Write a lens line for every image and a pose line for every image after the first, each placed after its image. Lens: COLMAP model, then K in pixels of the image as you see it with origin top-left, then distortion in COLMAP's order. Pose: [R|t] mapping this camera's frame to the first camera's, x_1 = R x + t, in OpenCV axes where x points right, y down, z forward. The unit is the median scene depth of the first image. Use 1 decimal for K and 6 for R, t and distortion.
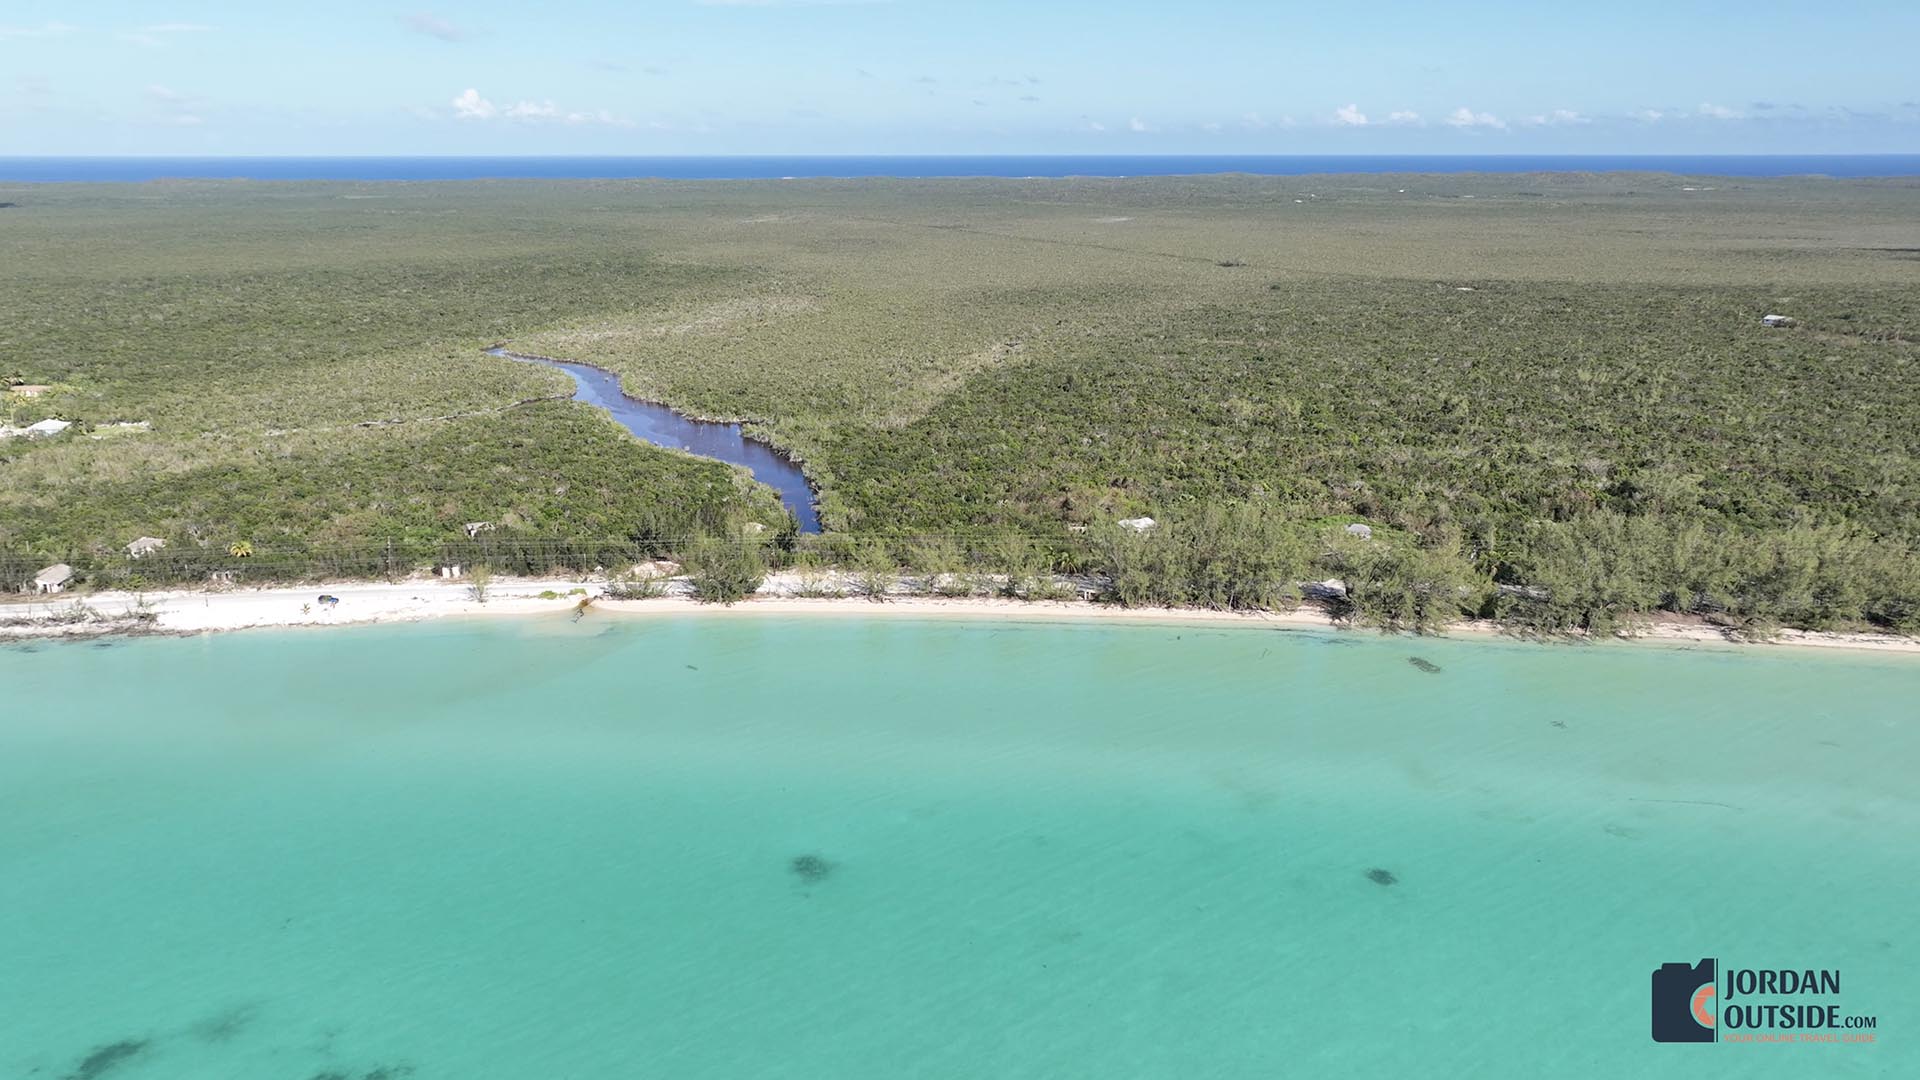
lens RADIAL K [[1458.4, 0, 948.5], [0, 1458.4, 540.0], [0, 0, 1]] dist [0.002734, 0.007966]
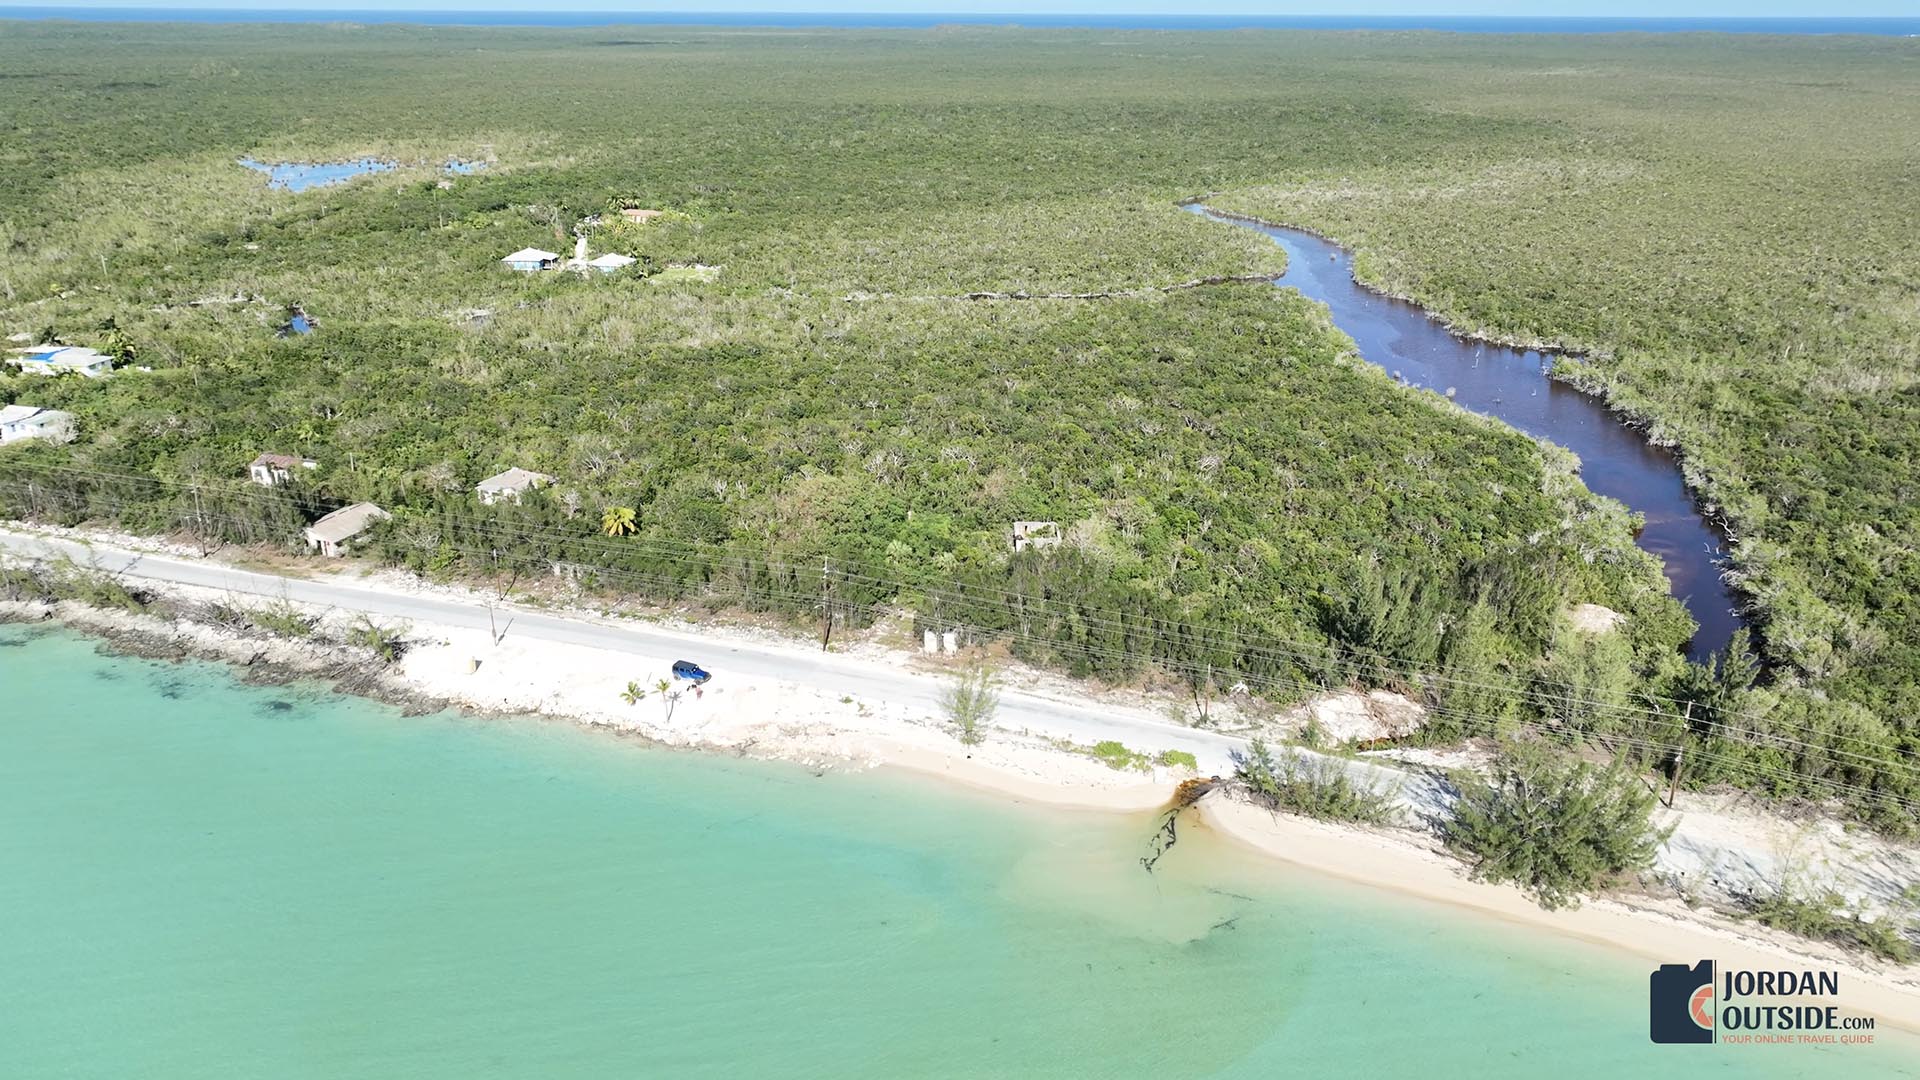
lens RADIAL K [[1458.4, 0, 959.4], [0, 1458.4, 556.7], [0, 0, 1]] dist [0.002734, 0.007966]
pose [[0.885072, 0.169837, -0.433362, -0.104957], [-0.127025, 0.983845, 0.126146, -0.054489], [0.447785, -0.056600, 0.892348, 0.460852]]
